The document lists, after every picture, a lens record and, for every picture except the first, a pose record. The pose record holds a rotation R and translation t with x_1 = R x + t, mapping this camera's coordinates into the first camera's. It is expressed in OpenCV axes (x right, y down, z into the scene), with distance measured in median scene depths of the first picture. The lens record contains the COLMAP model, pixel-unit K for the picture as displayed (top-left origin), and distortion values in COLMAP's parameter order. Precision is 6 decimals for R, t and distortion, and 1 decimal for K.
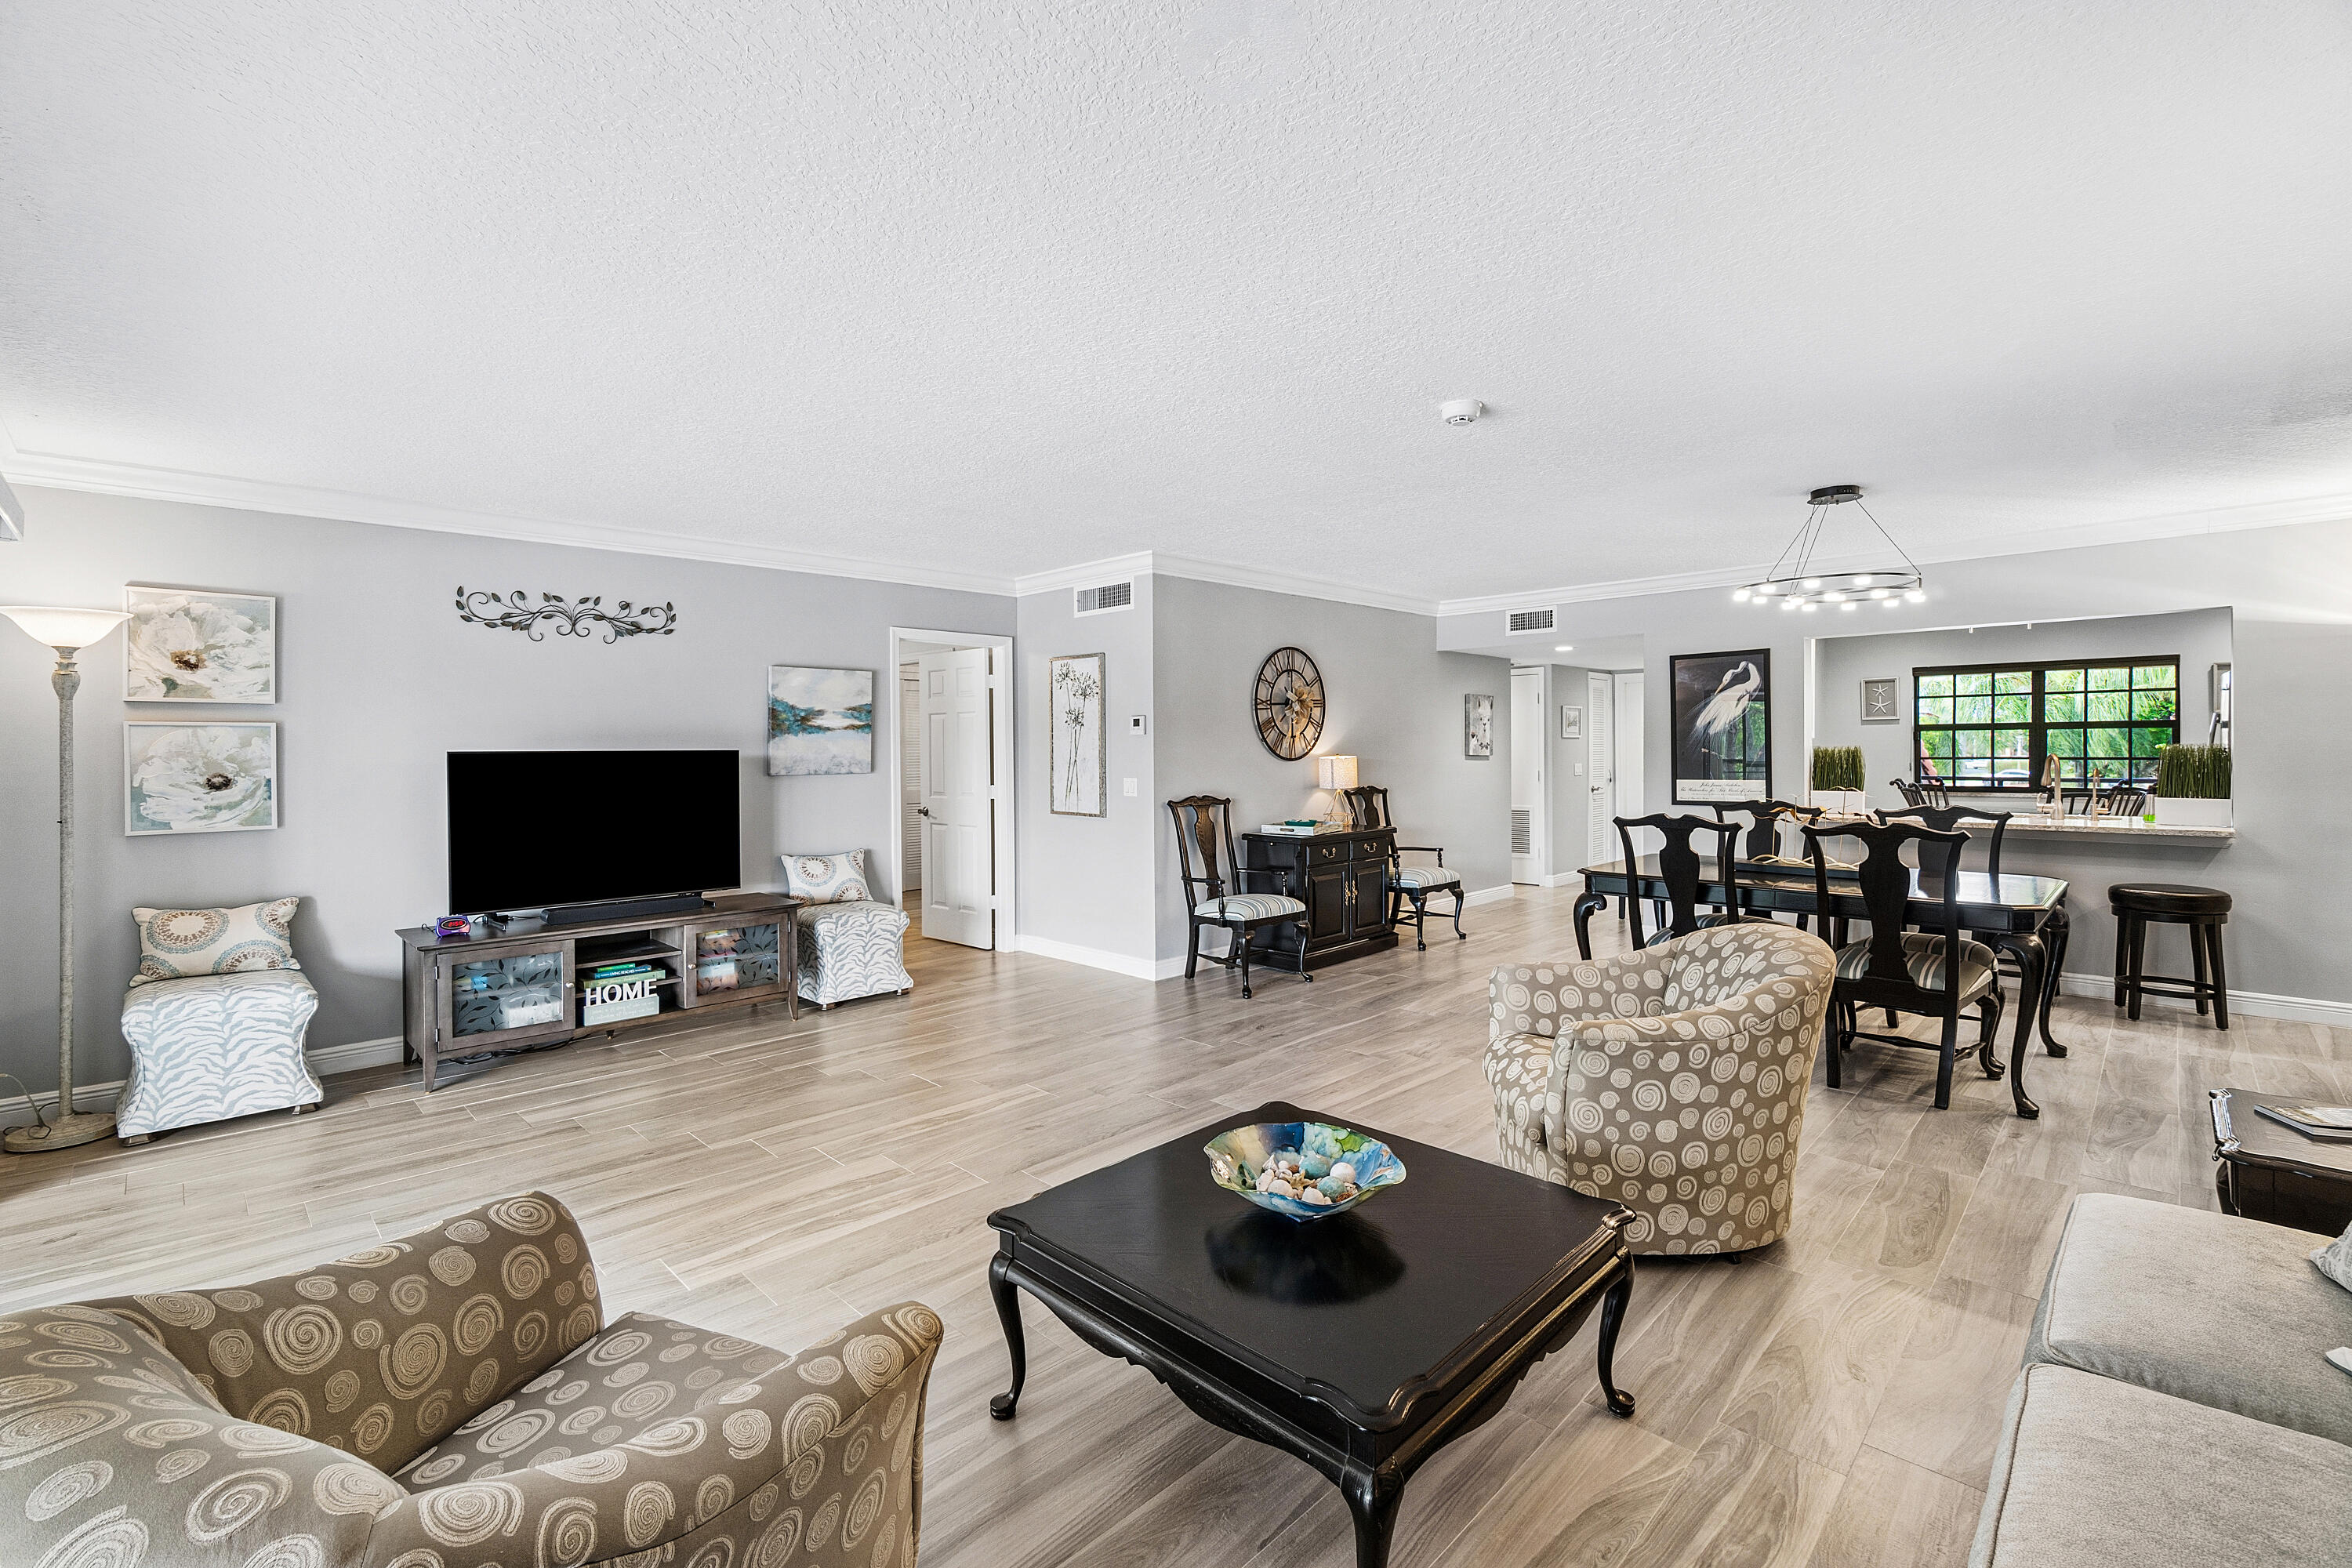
lens RADIAL K [[1021.0, 0, 1172.0], [0, 1021.0, 774.7], [0, 0, 1]] dist [-0.004809, -0.000059]
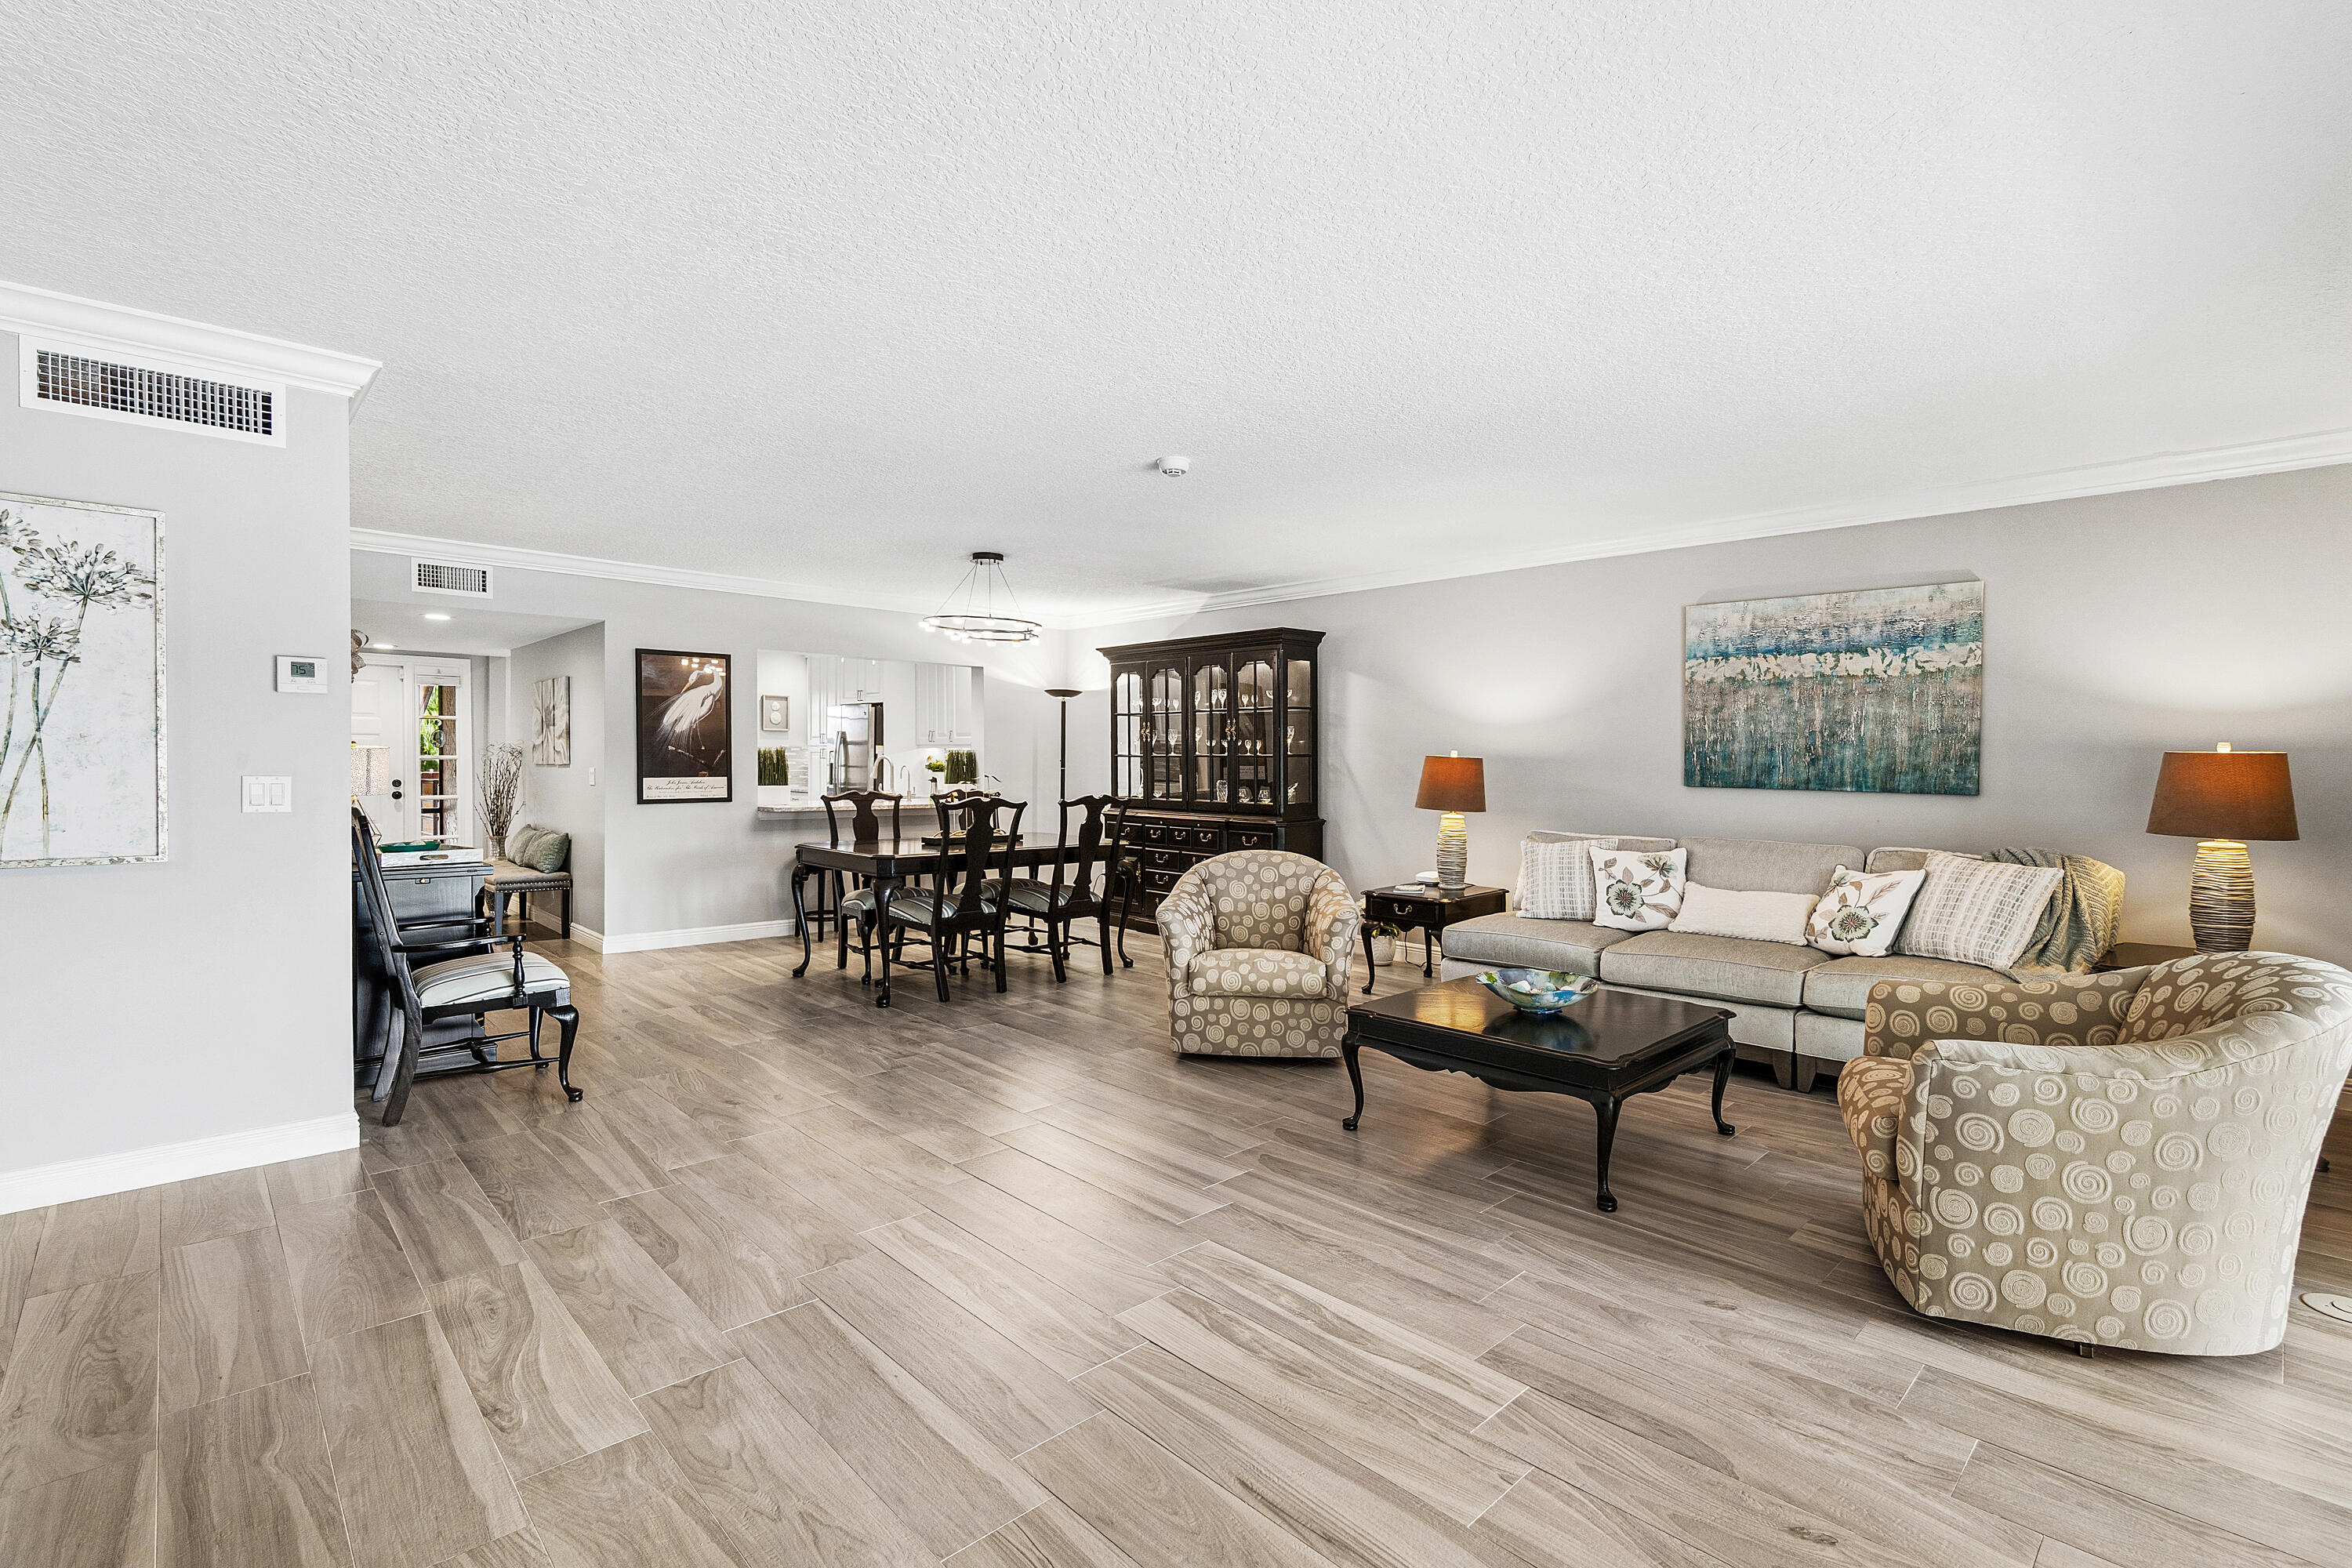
lens RADIAL K [[1065.4, 0, 1171.3], [0, 1065.4, 770.8], [0, 0, 1]] dist [-0.012239, 0.000218]
pose [[0.033956, 0.002118, 0.999421, -0.584138], [0.017835, 0.999837, -0.002725, 0.011102], [-0.999264, 0.017917, 0.033912, 0.556513]]
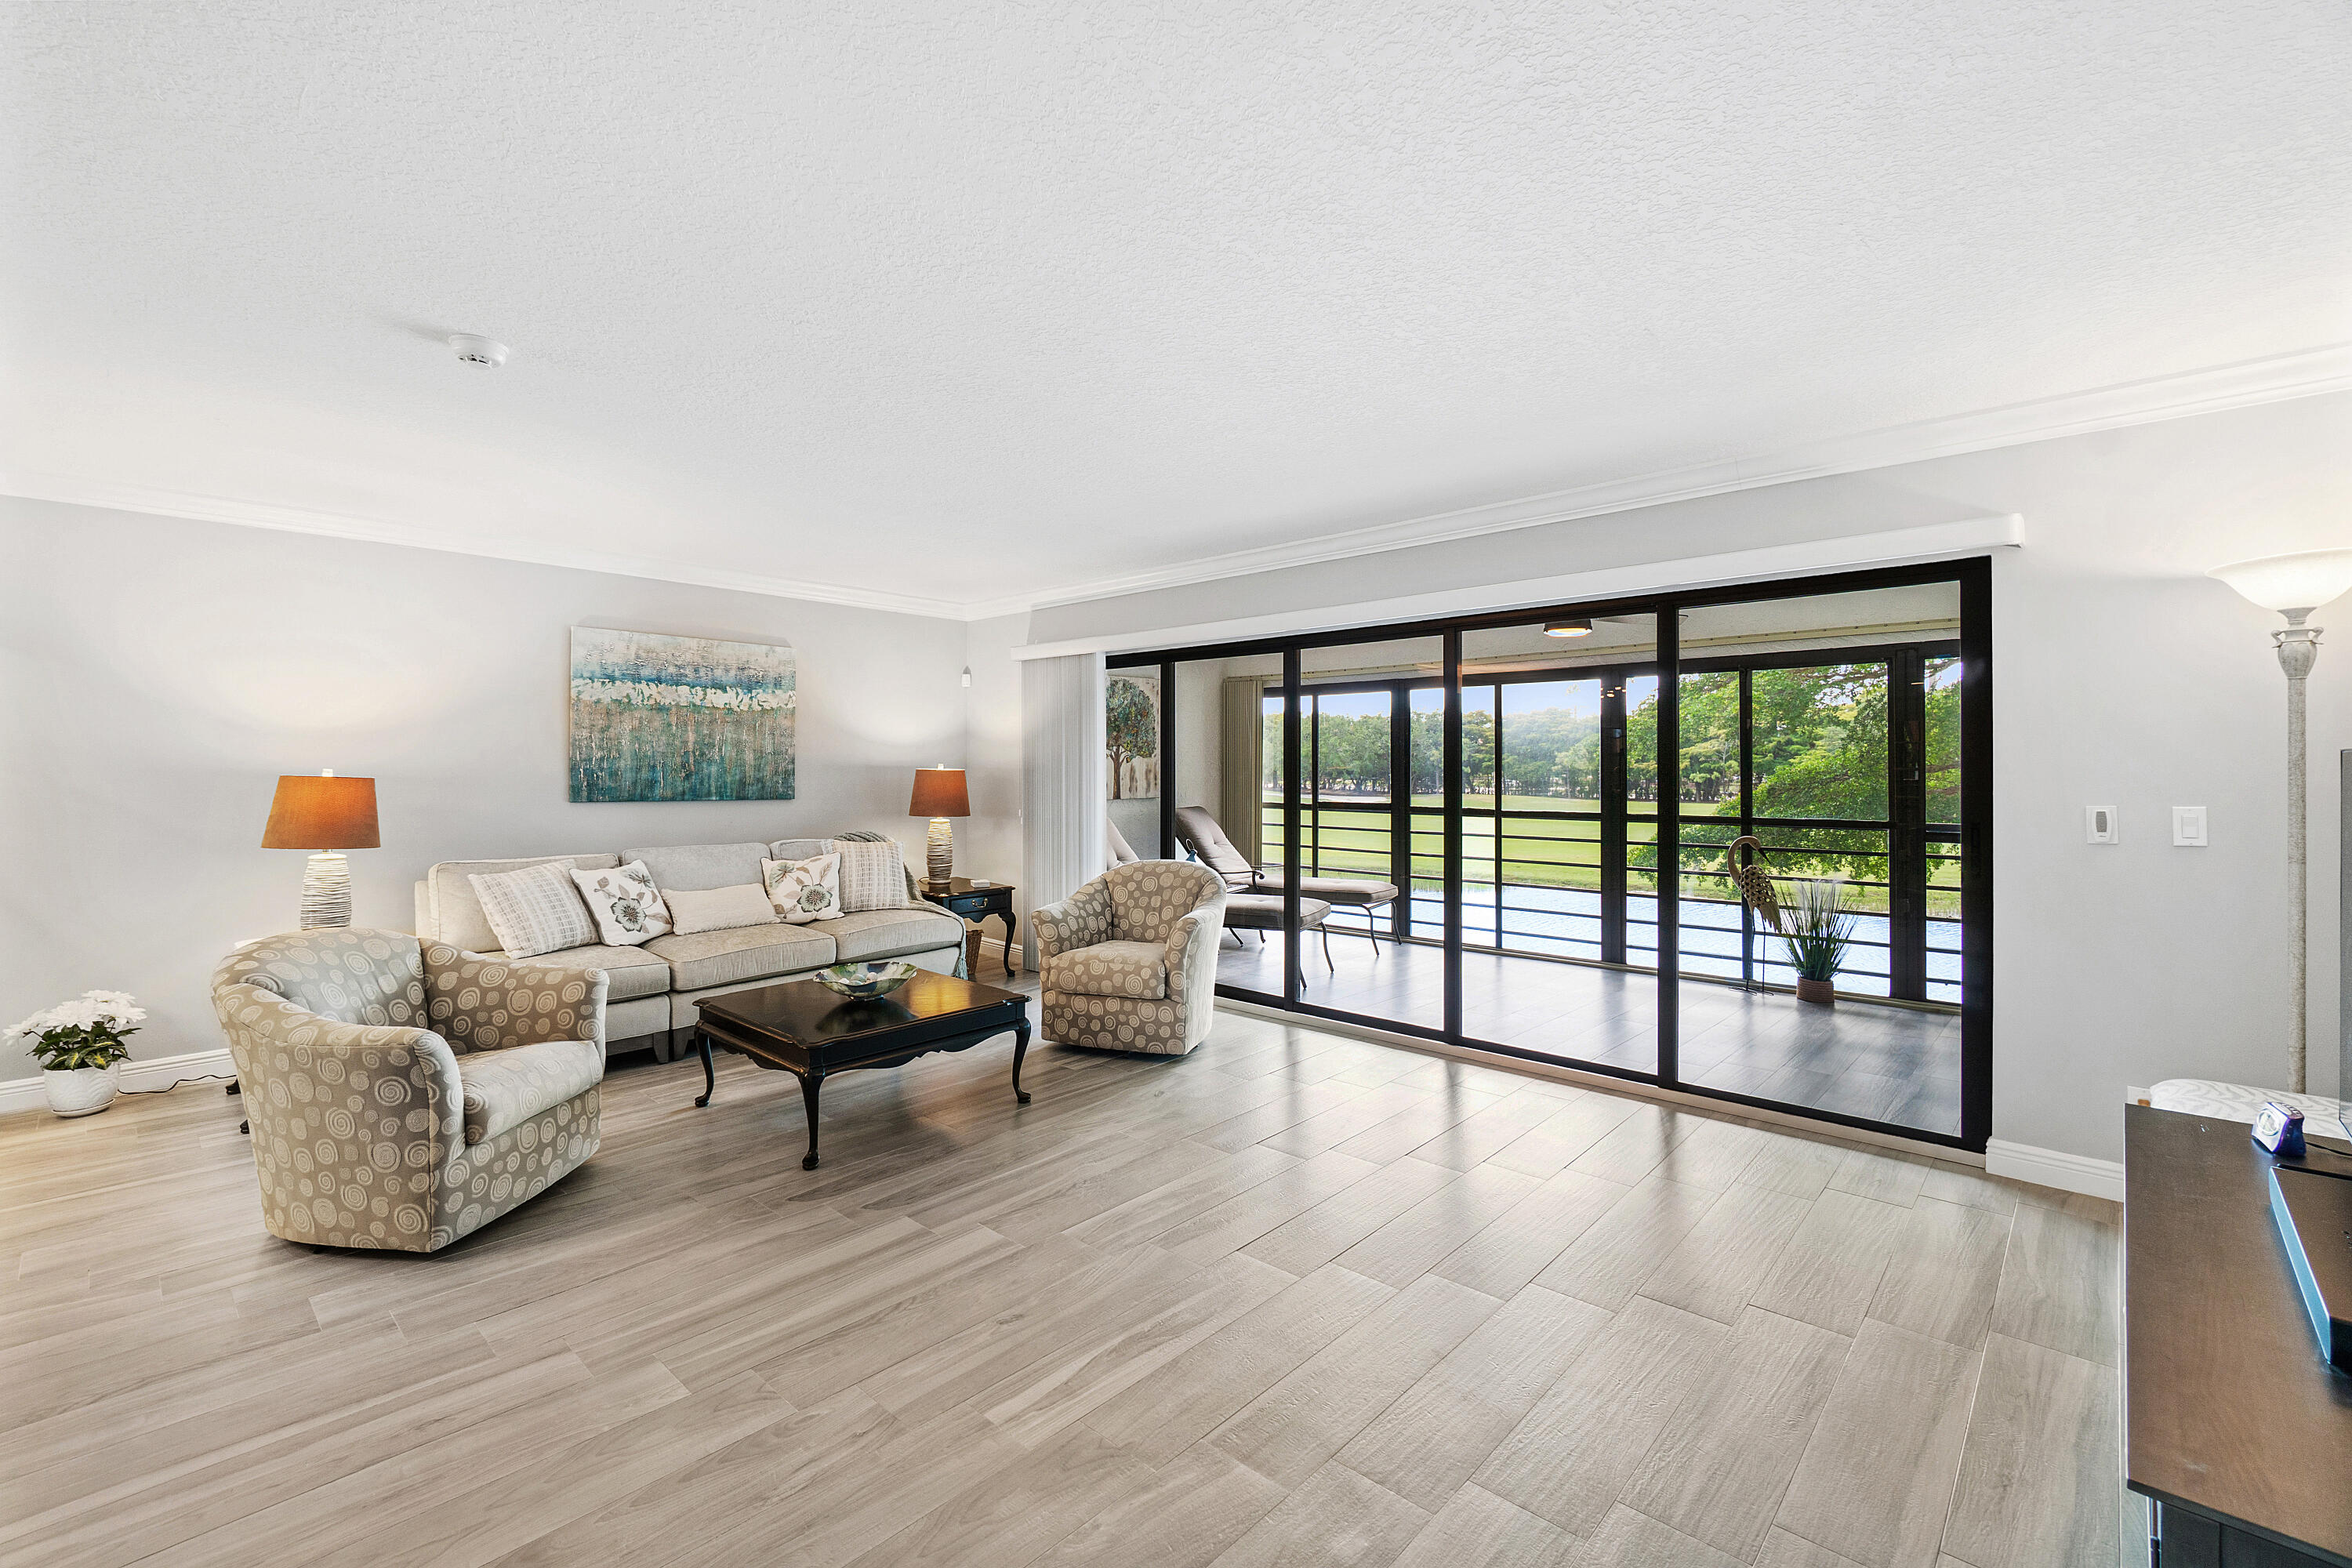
lens RADIAL K [[1009.9, 0, 1169.1], [0, 1009.9, 764.6], [0, 0, 1]] dist [-0.004674, 0.000734]
pose [[-0.999511, 0.009520, -0.029780, -0.142336], [0.008707, 0.999589, 0.027327, -0.023818], [0.030027, 0.027054, -0.999183, 1.058716]]
